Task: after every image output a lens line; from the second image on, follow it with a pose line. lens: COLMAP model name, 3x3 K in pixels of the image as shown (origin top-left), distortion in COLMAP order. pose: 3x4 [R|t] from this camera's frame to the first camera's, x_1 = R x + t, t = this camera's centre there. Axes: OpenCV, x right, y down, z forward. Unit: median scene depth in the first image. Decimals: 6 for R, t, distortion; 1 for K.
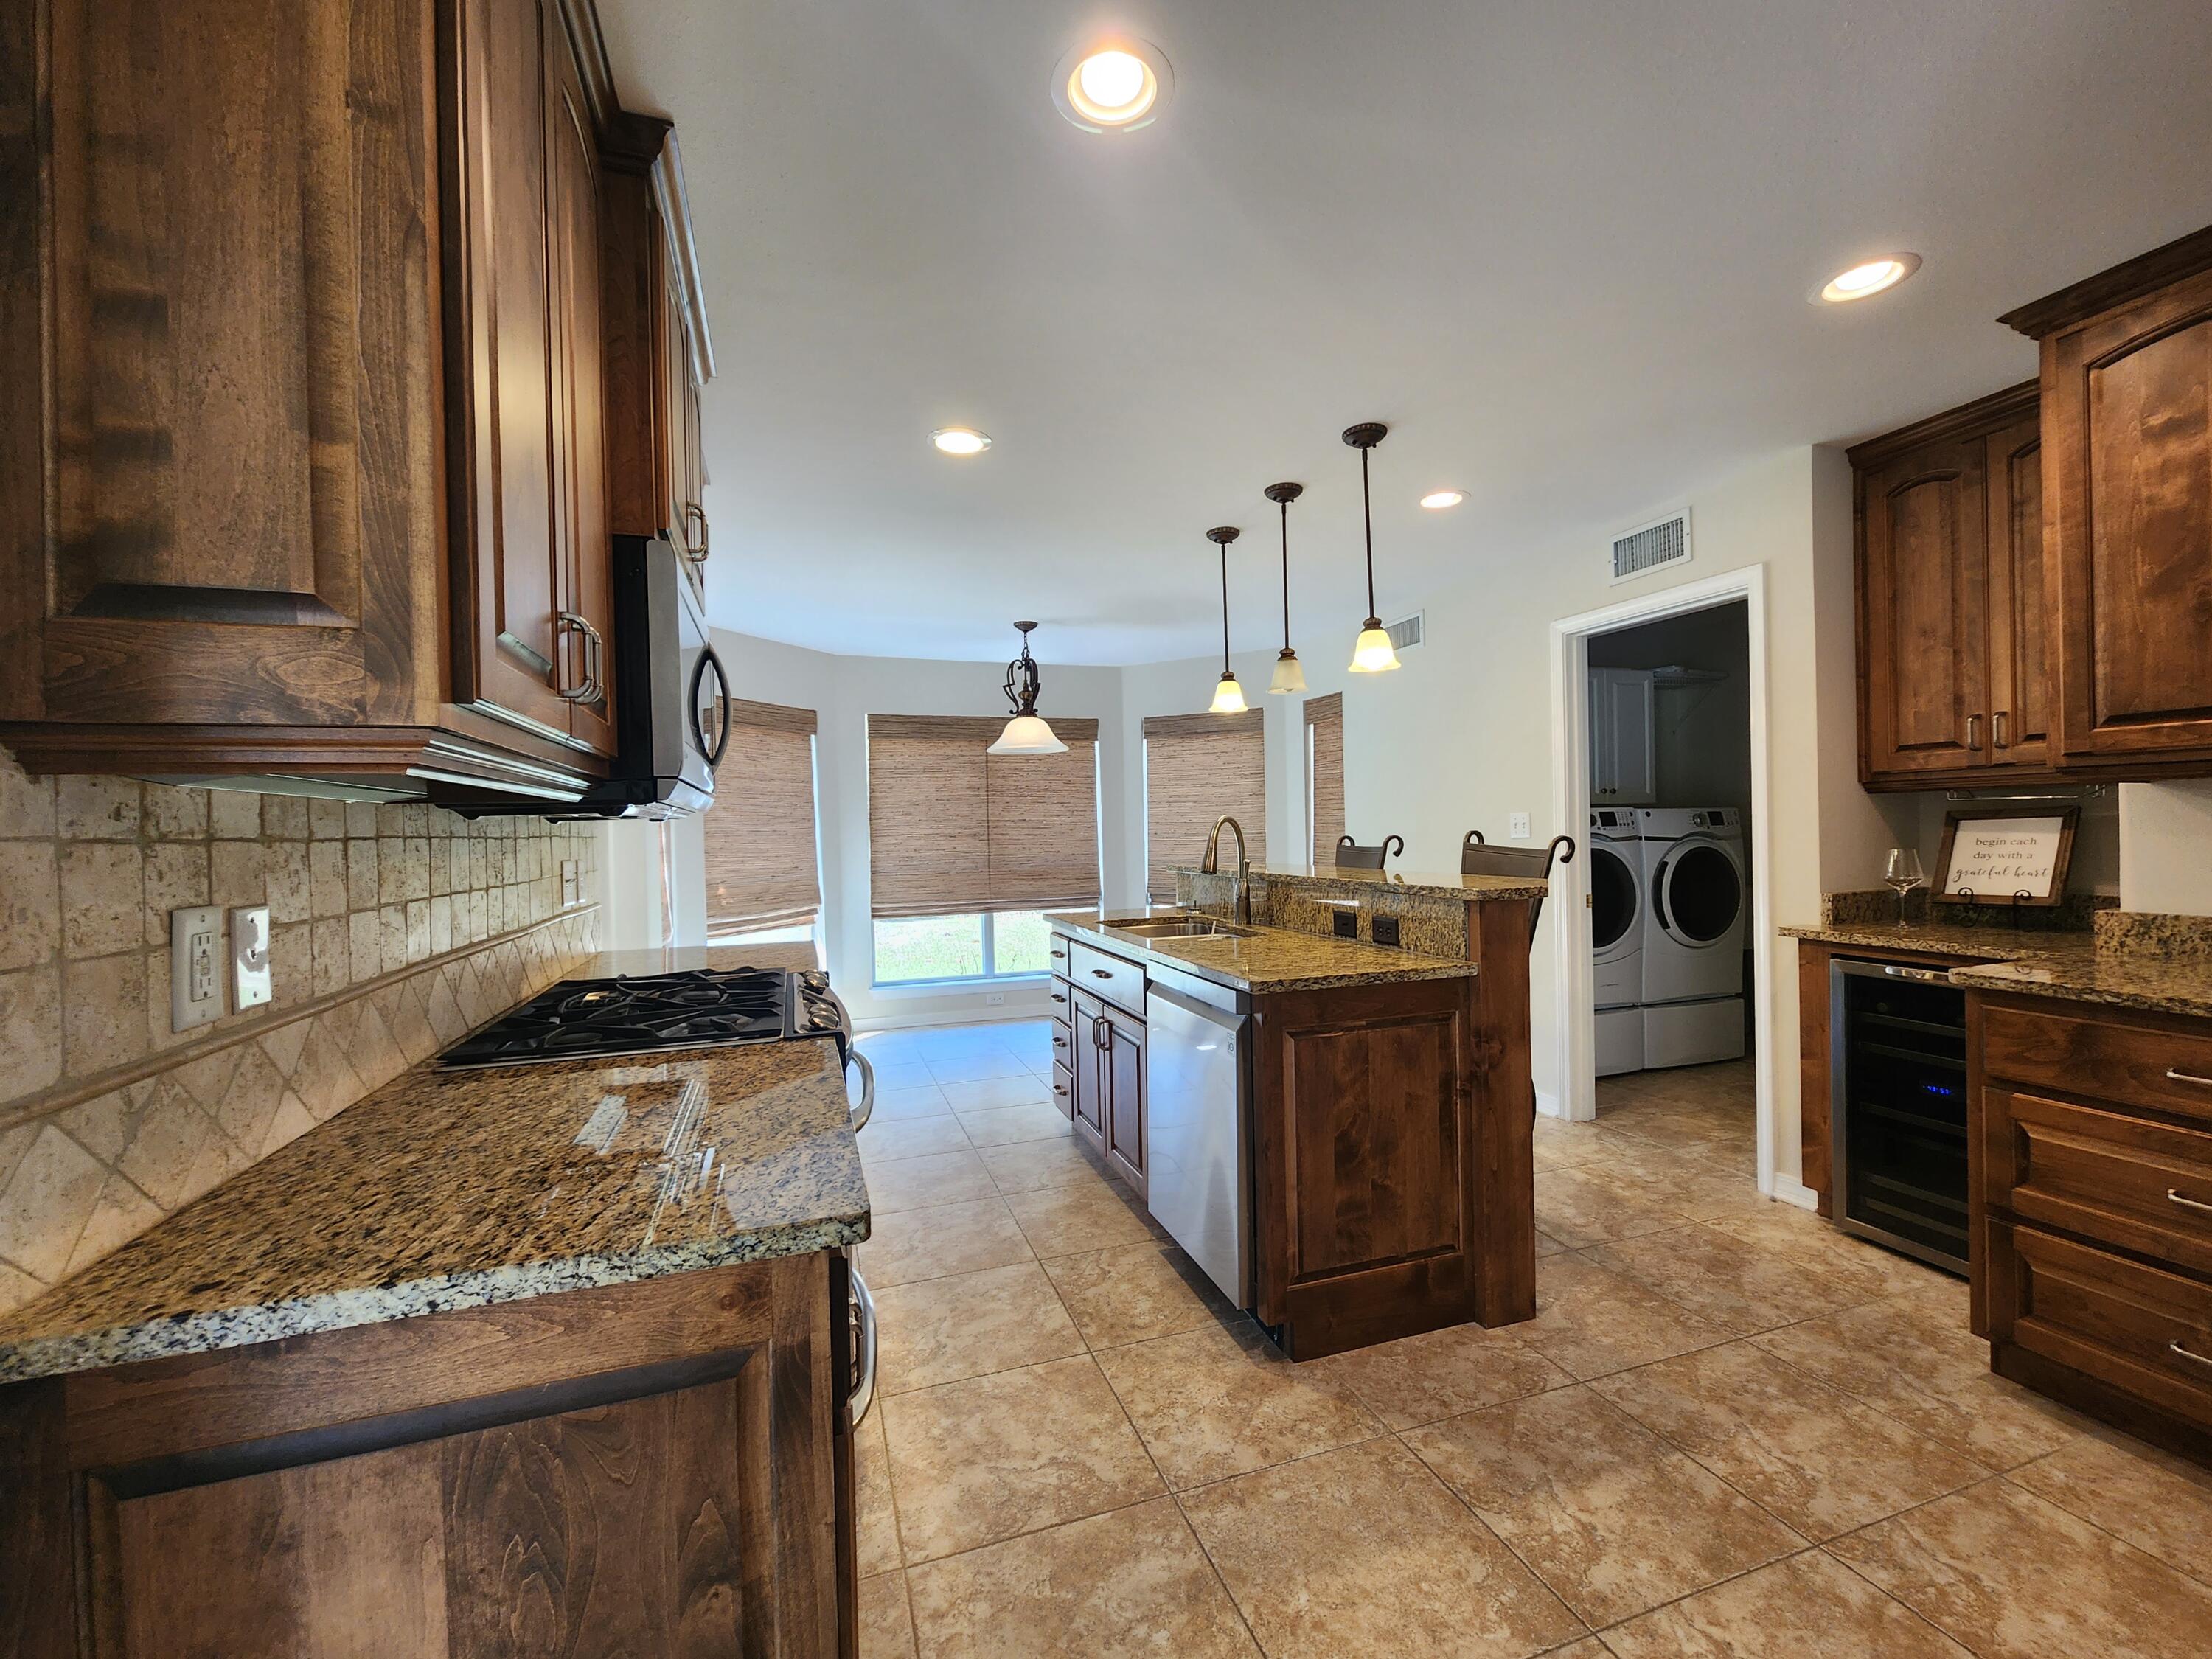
lens RADIAL K [[908.0, 0, 1088.0], [0, 908.0, 830.8], [0, 0, 1]] dist [-0.000284, -0.000213]
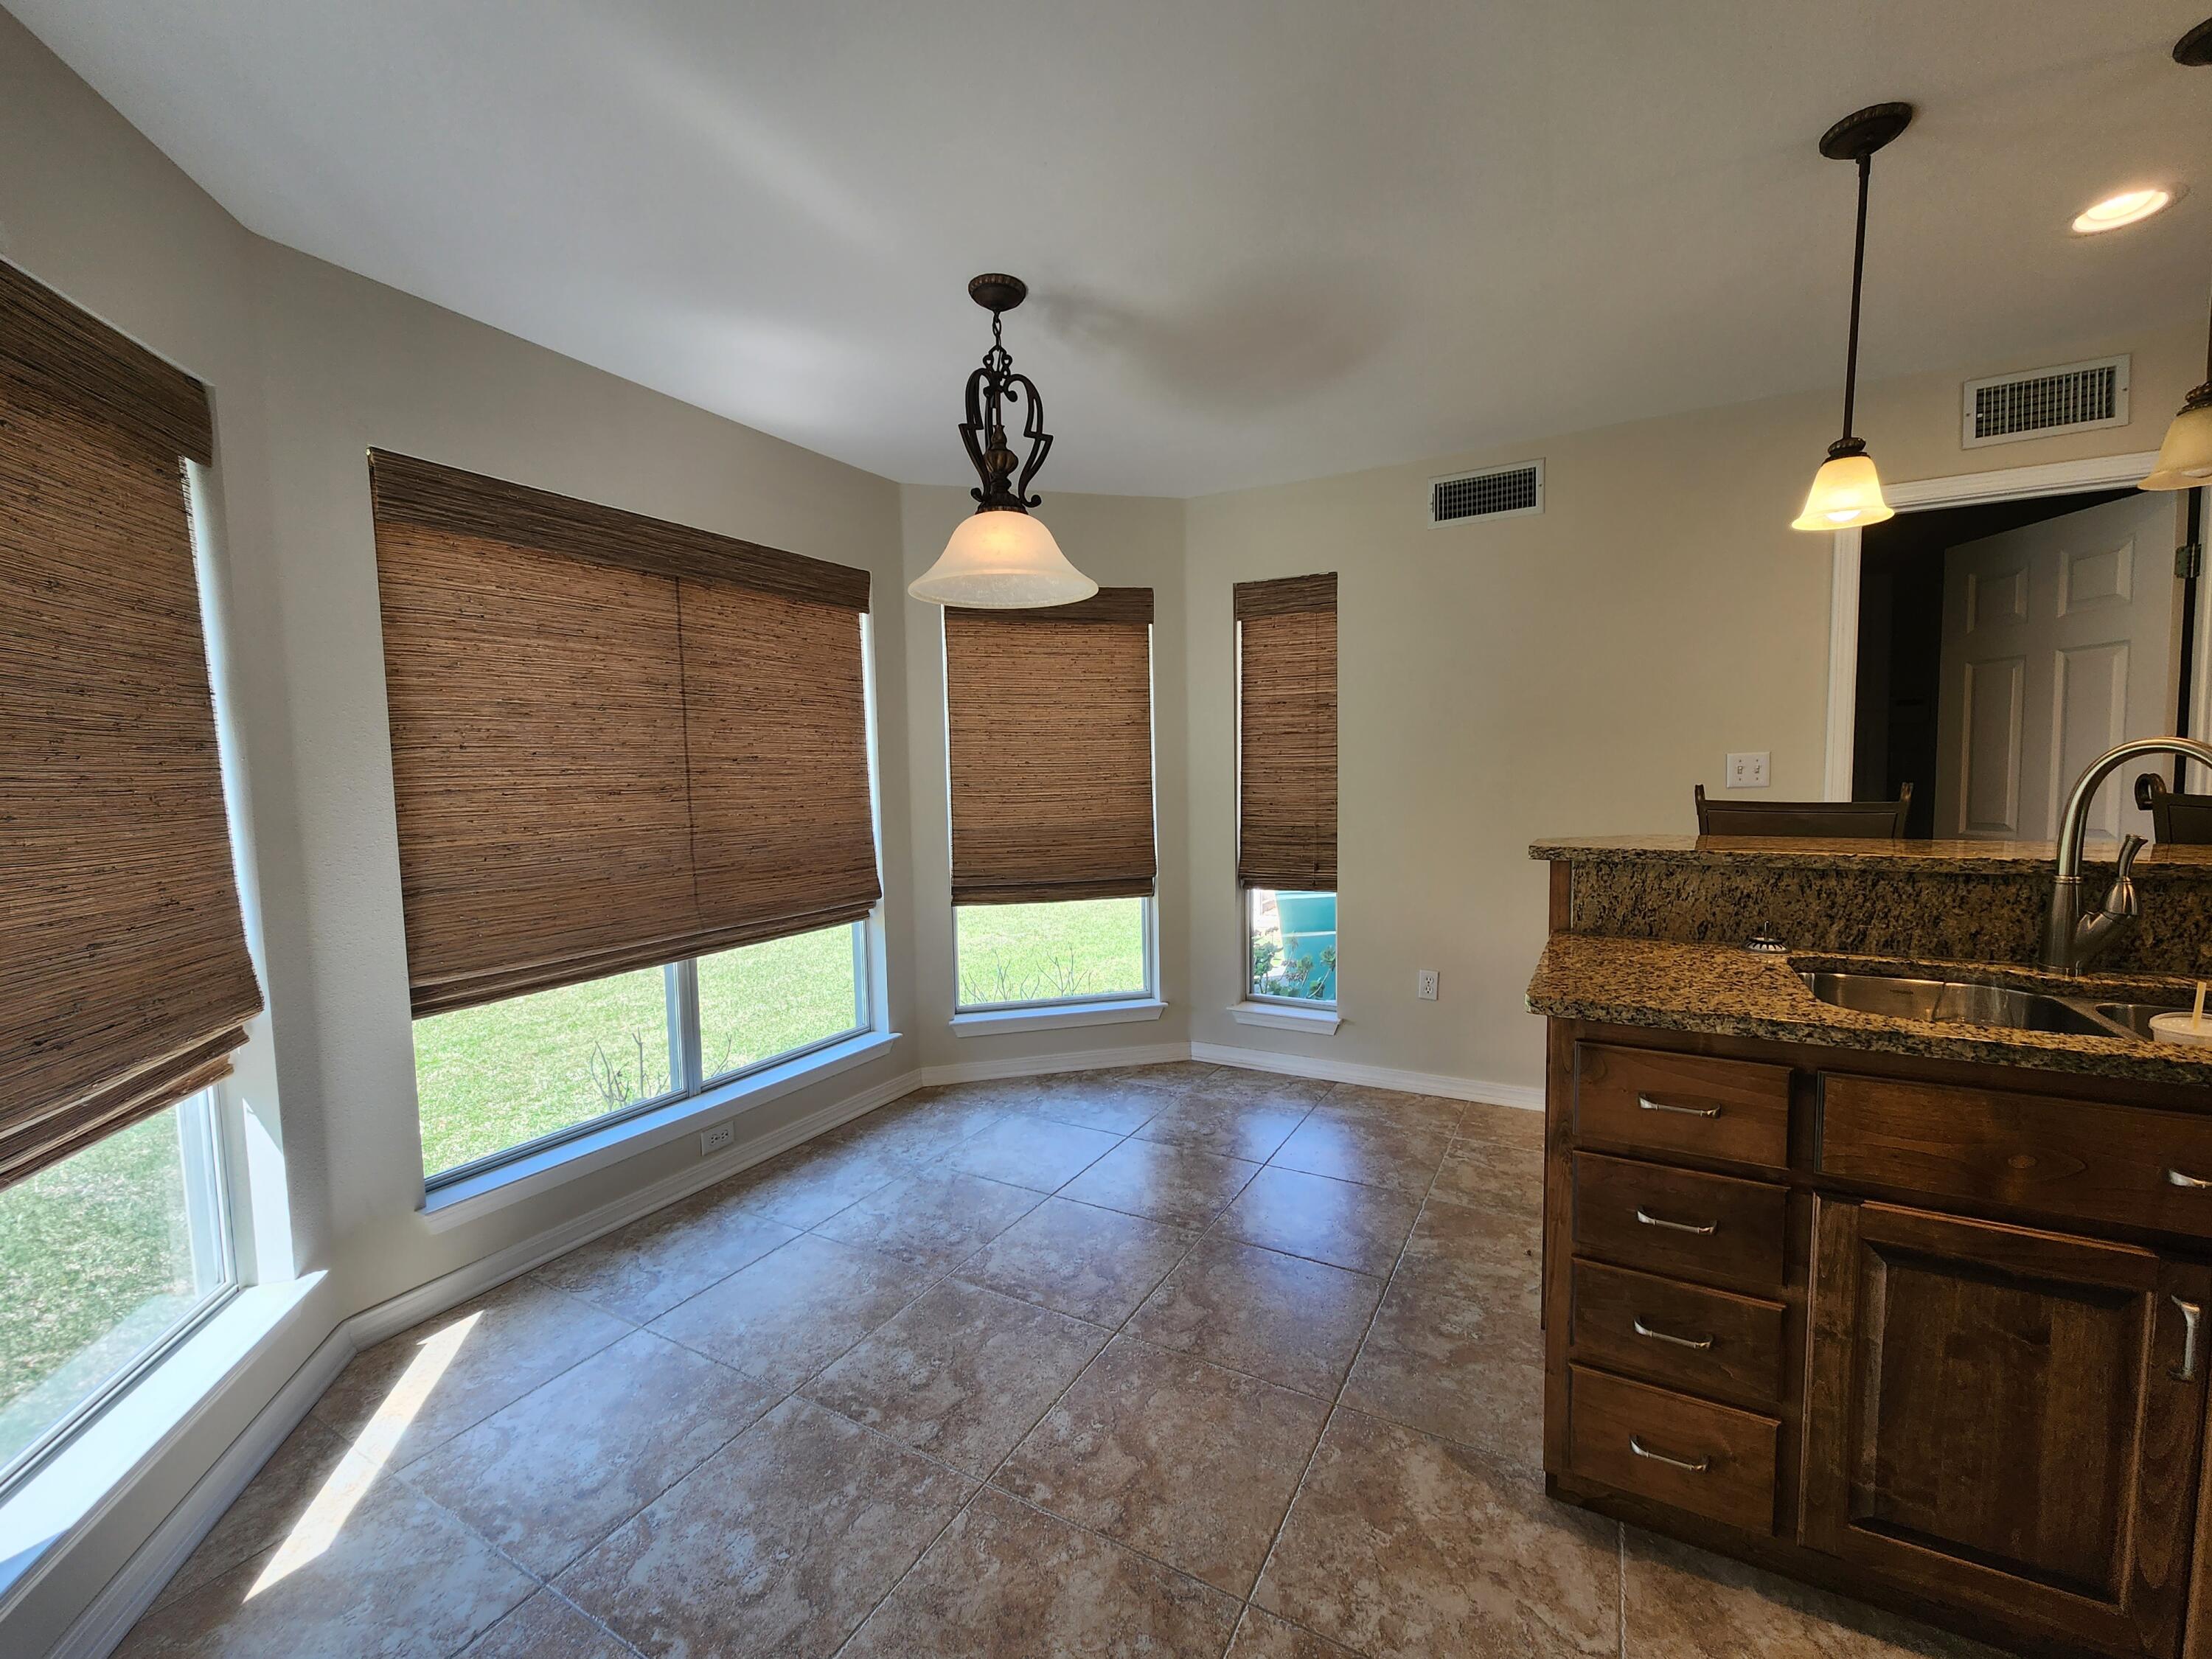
lens RADIAL K [[908.0, 0, 1100.1], [0, 908.0, 829.2], [0, 0, 1]] dist [-0.000284, -0.000213]
pose [[0.738004, -0.036820, 0.673791, -0.275312], [0.002518, 0.998654, 0.051814, 0.001719], [-0.674791, -0.036542, 0.737103, 0.542519]]
